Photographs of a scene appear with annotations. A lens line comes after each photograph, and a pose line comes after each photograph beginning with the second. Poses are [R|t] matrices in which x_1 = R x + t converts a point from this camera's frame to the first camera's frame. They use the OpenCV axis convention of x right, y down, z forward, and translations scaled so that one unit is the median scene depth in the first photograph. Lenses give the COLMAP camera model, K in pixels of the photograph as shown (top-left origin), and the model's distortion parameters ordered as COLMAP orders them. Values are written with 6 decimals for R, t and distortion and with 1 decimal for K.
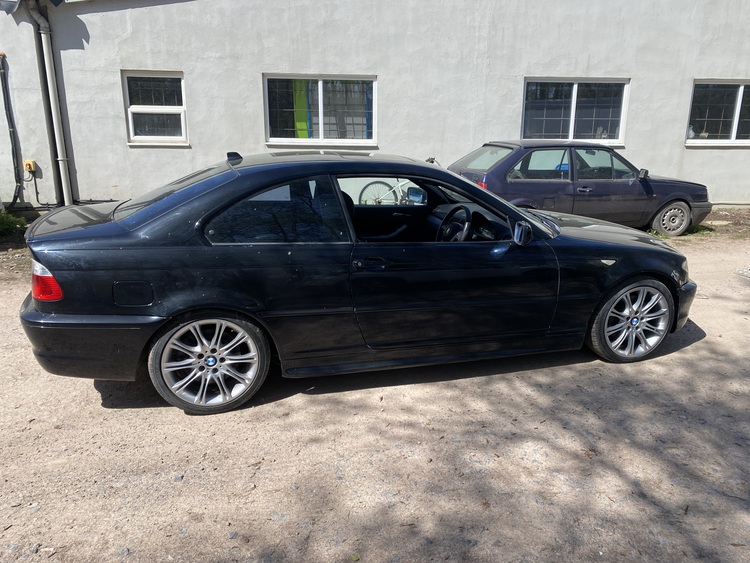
lens RADIAL K [[544.4, 0, 375.0], [0, 544.4, 281.5], [0, 0, 1]] dist [-0.001805, -0.001604]
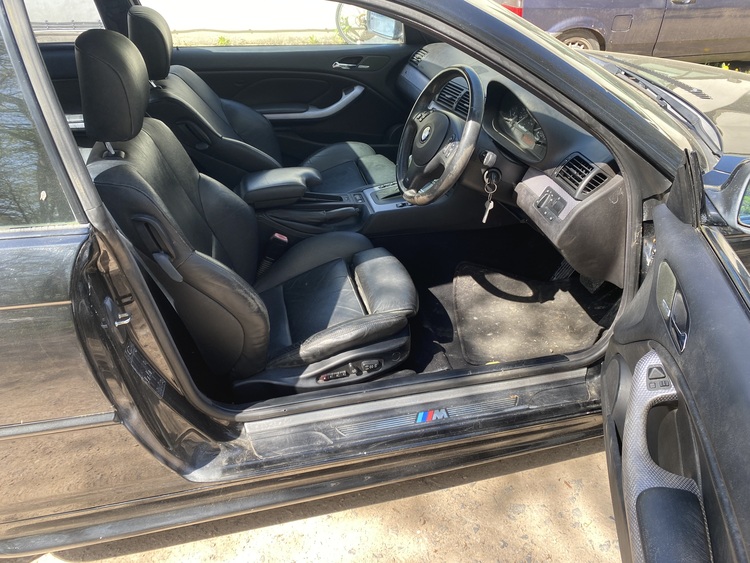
lens RADIAL K [[544.4, 0, 375.0], [0, 544.4, 281.5], [0, 0, 1]] dist [-0.001805, -0.001604]
pose [[0.999323, -0.004764, -0.036492, 0.113006], [0.015762, 0.951444, 0.307417, -0.114267], [0.033256, -0.307784, 0.950875, 0.594490]]
